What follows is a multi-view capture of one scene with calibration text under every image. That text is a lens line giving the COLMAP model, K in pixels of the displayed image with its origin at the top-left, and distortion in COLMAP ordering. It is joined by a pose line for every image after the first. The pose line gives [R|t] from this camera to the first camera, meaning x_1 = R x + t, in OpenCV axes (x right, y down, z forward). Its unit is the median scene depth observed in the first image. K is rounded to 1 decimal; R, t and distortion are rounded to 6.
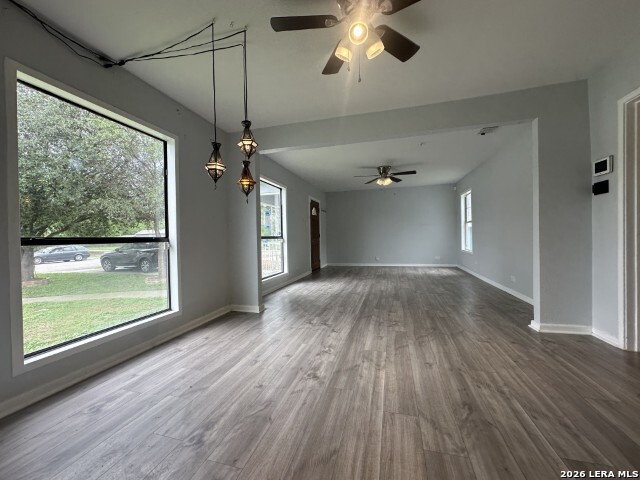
lens RADIAL K [[256.7, 0, 319.5], [0, 256.7, 238.0], [0, 0, 1]] dist [-0.001359, 0.000460]
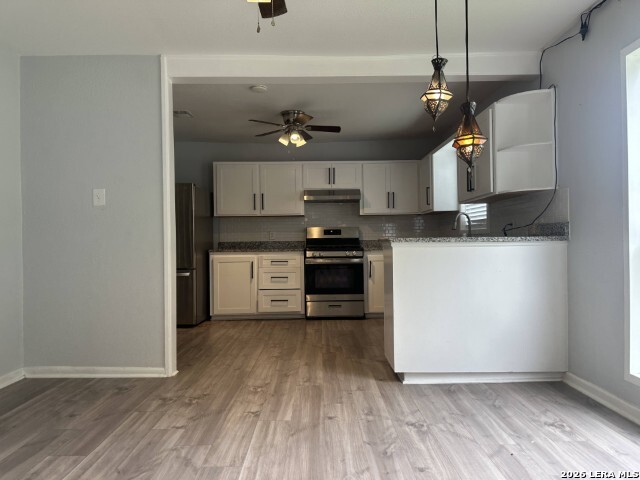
lens RADIAL K [[449.1, 0, 320.0], [0, 449.1, 240.0], [0, 0, 1]] dist [0.099154, -0.127143]
pose [[-0.959633, 0.029205, -0.279734, 0.182140], [0.029408, 0.999561, 0.003474, -0.012699], [0.279713, -0.004893, -0.960071, 1.127085]]
